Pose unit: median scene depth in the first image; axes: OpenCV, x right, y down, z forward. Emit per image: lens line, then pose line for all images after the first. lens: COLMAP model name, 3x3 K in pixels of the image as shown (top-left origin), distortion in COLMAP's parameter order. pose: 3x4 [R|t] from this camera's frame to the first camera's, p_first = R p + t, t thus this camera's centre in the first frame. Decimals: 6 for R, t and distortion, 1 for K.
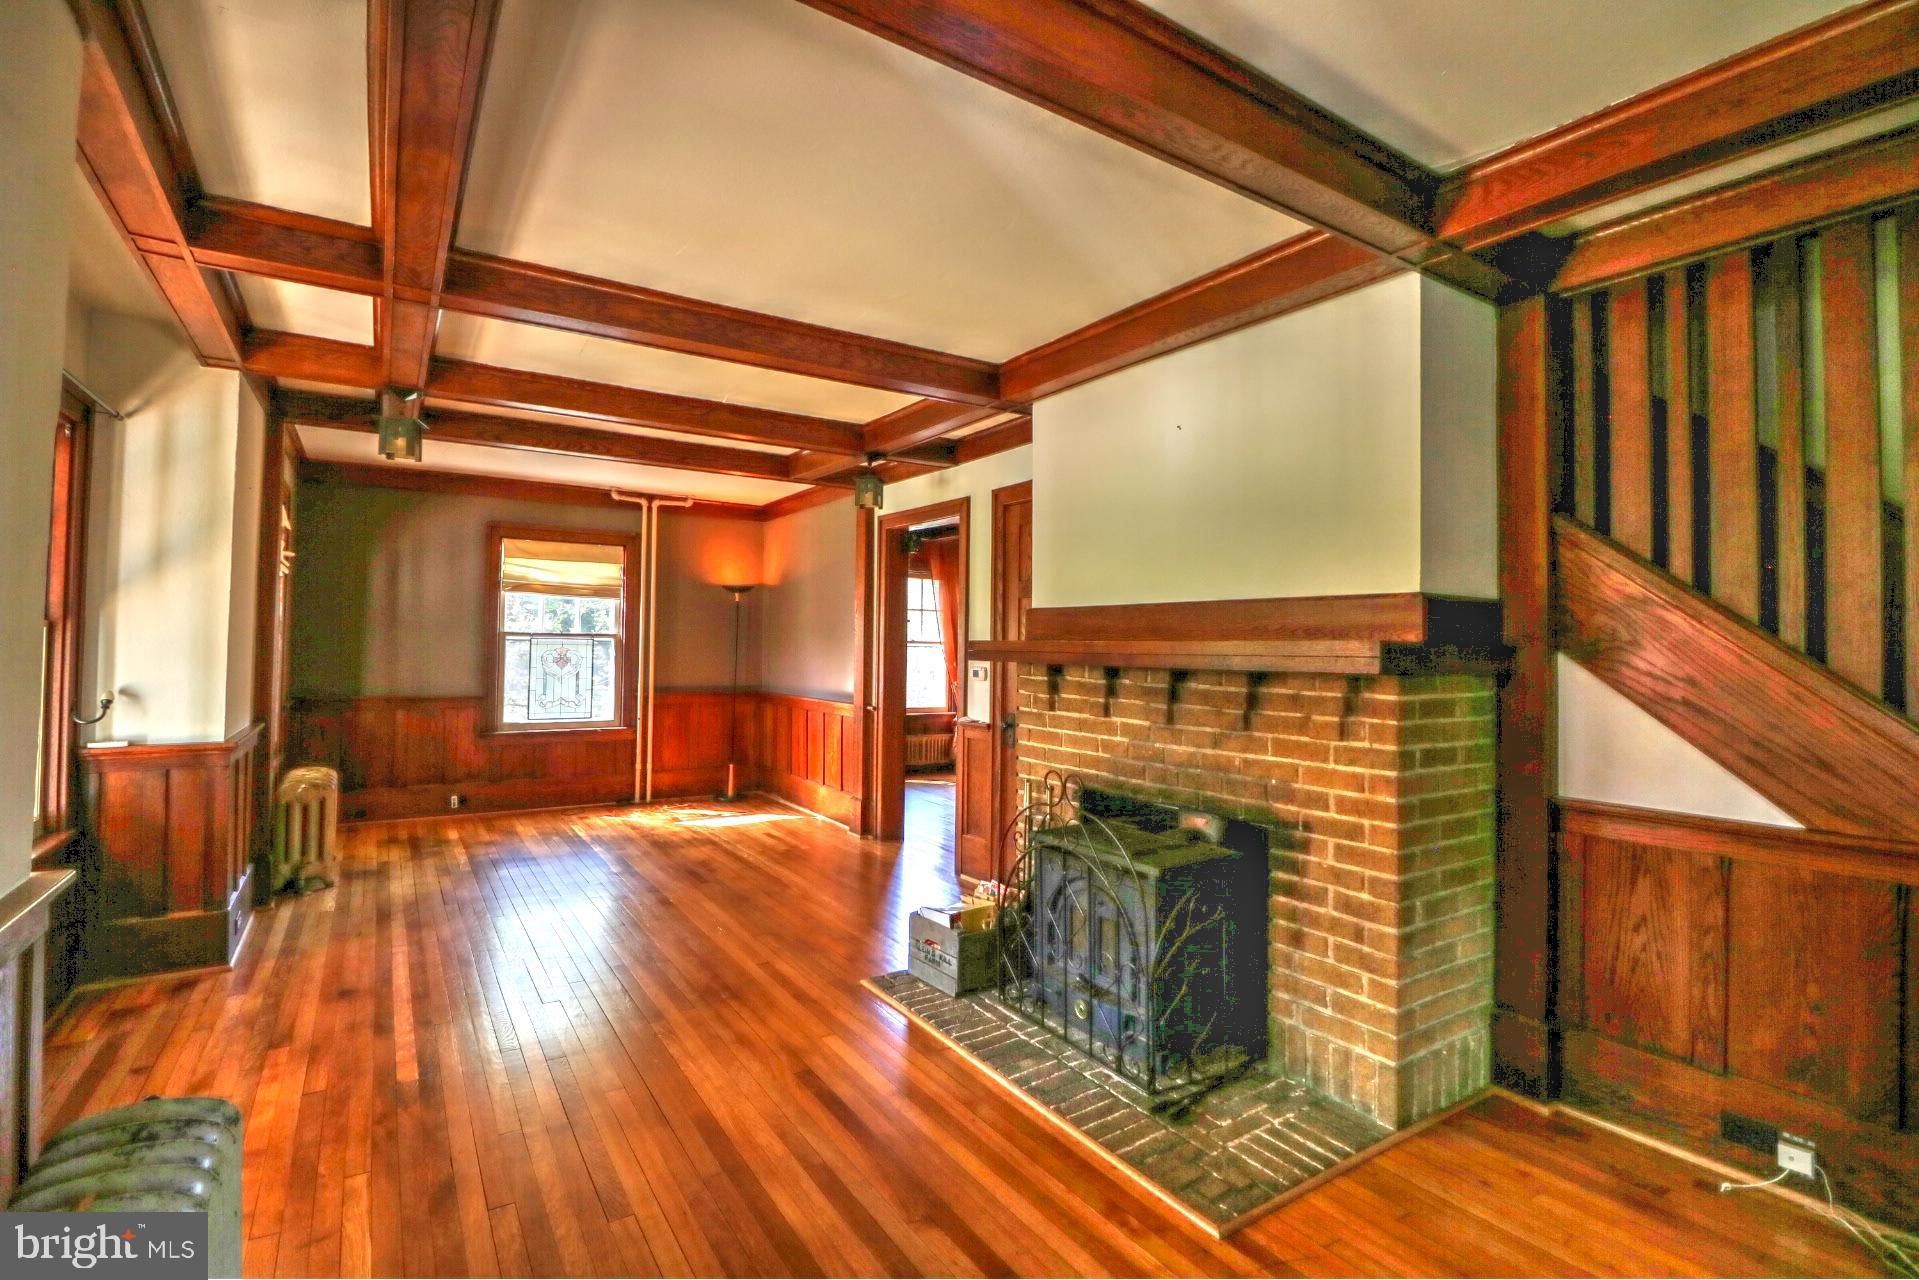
lens RADIAL K [[884.2, 0, 962.2], [0, 884.2, 639.9], [0, 0, 1]] dist [-0.003449, -0.010630]
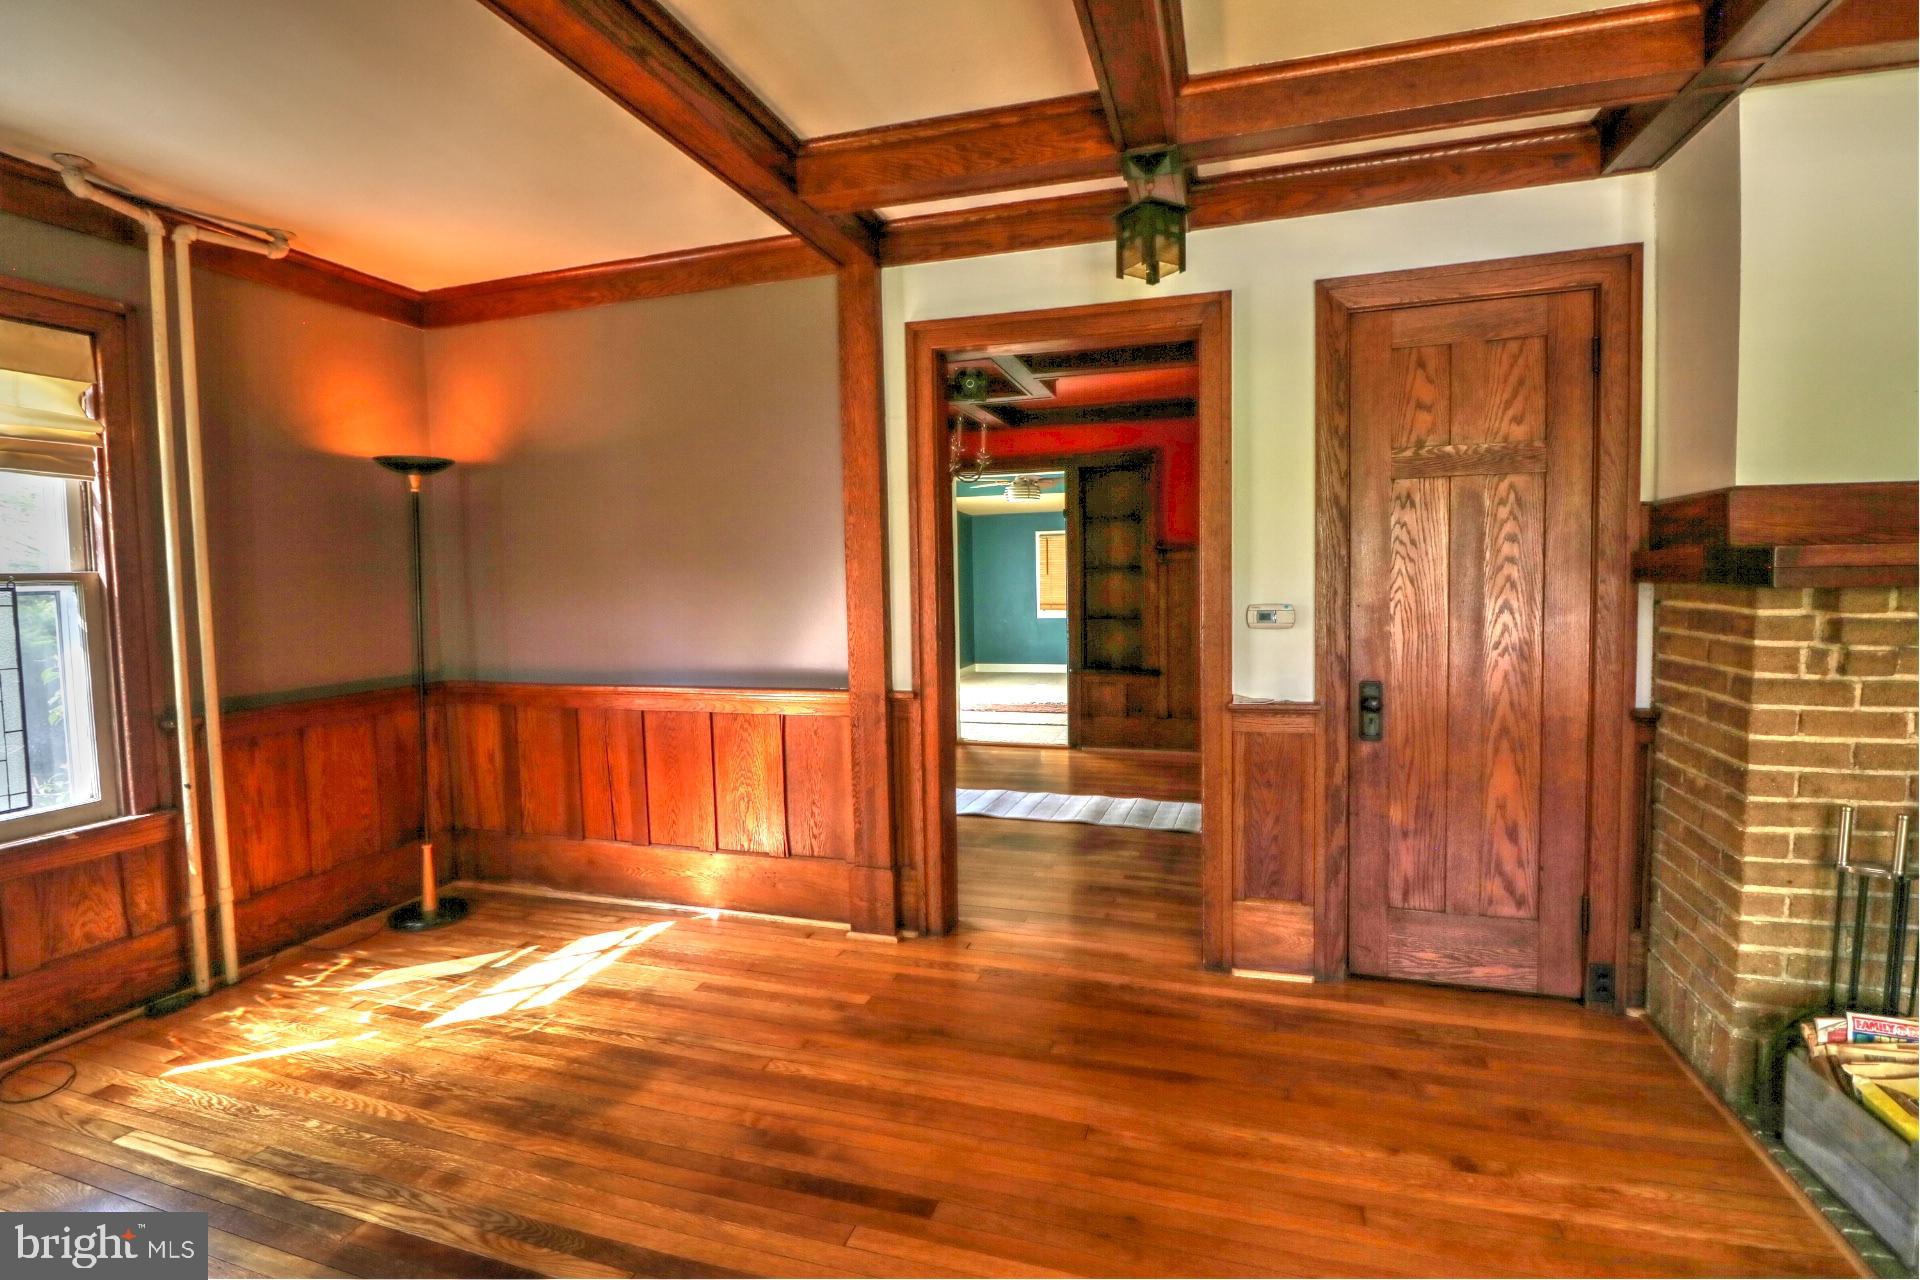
lens RADIAL K [[884.7, 0, 959.0], [0, 884.7, 624.2], [0, 0, 1]] dist [-0.003449, -0.010630]
pose [[0.773993, -0.066822, 0.629659, -0.858455], [0.025951, 0.996928, 0.073899, -0.004965], [-0.632662, -0.040857, 0.773349, 1.218250]]
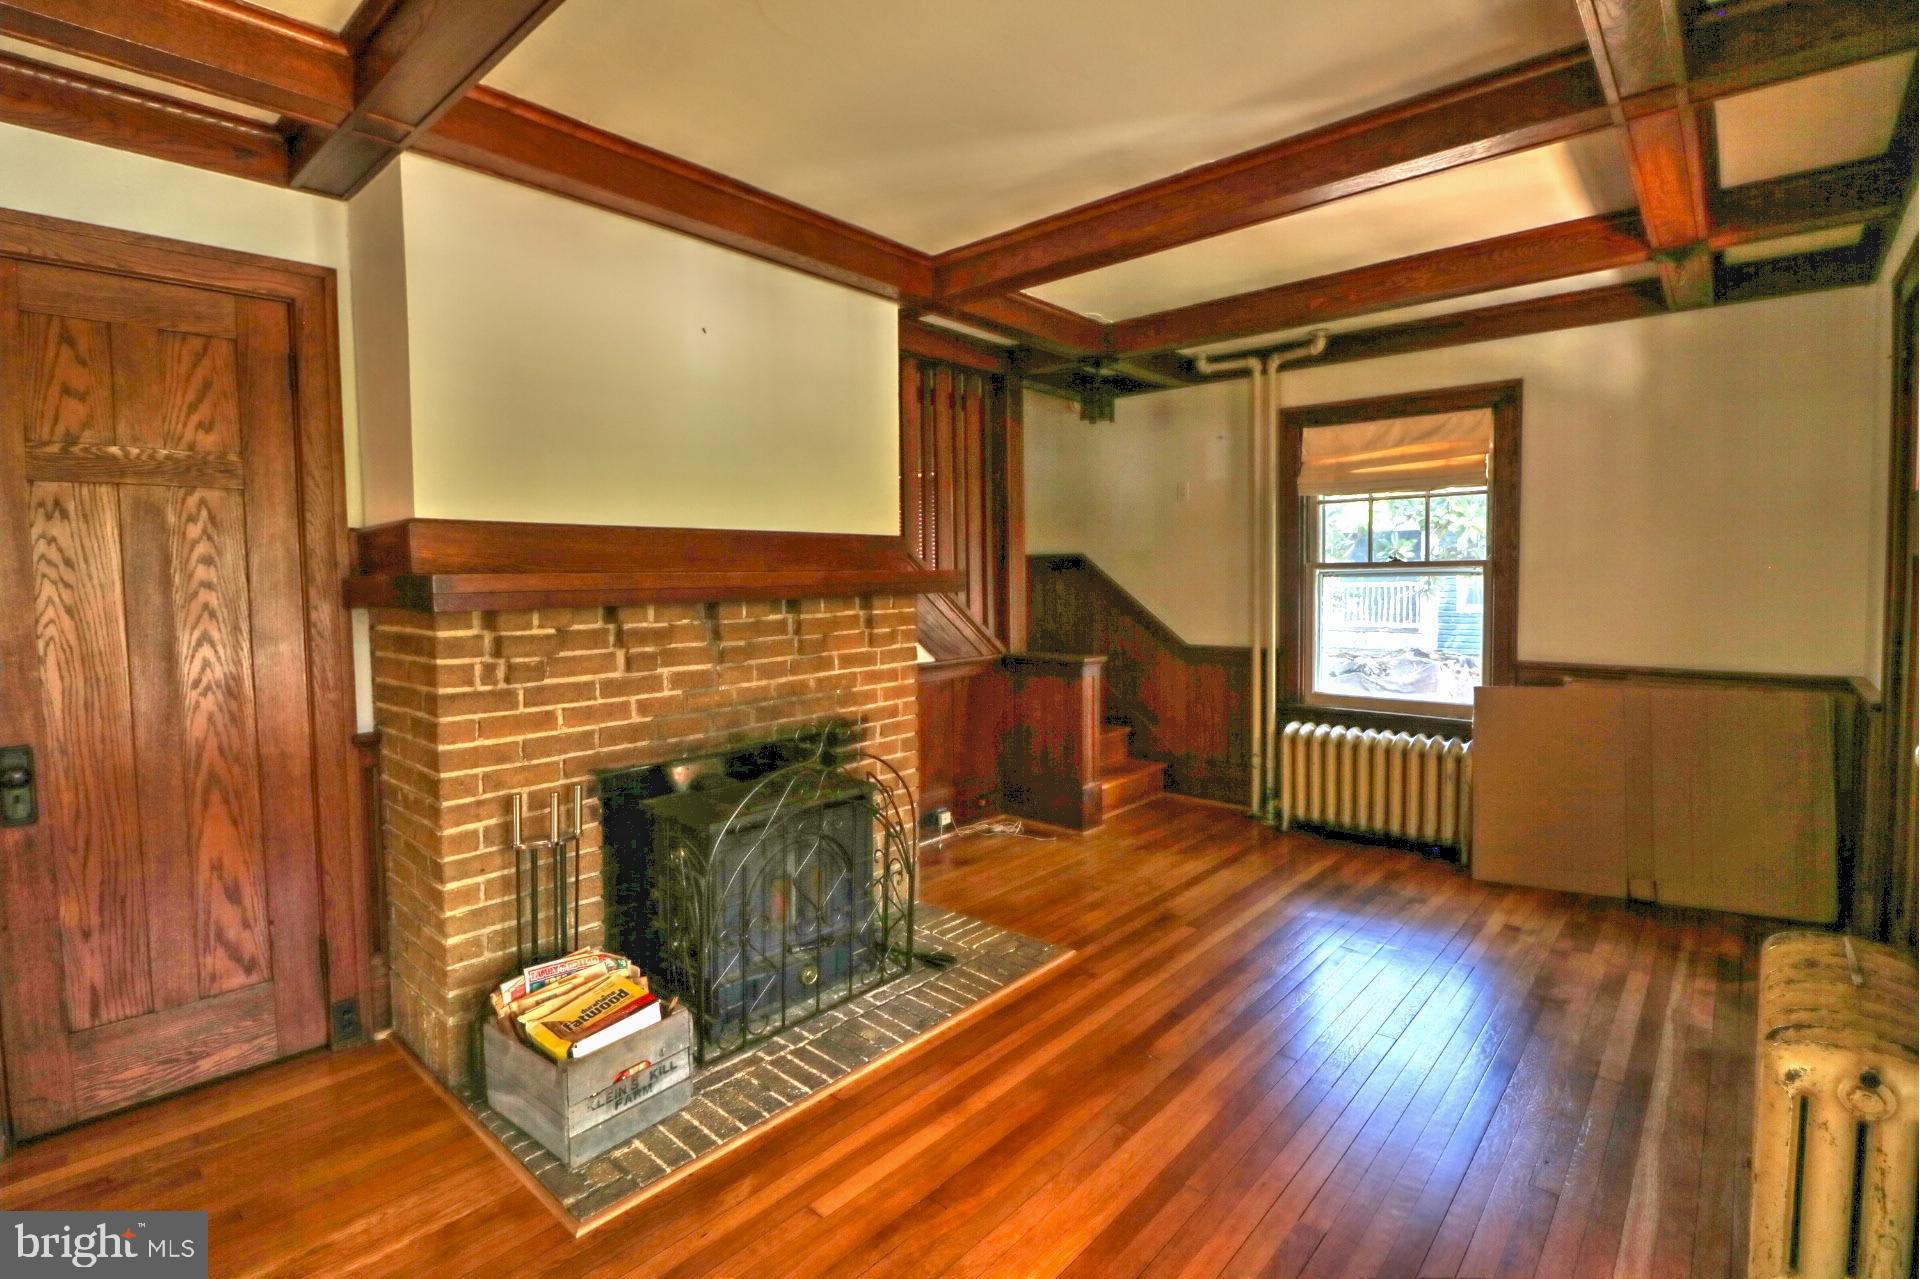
lens RADIAL K [[884.7, 0, 962.9], [0, 884.7, 624.8], [0, 0, 1]] dist [-0.003449, -0.010630]
pose [[-0.259855, -0.064389, 0.963499, -0.756476], [0.002151, 0.997733, 0.067257, -0.005866], [-0.965645, 0.019550, -0.259127, 1.061917]]
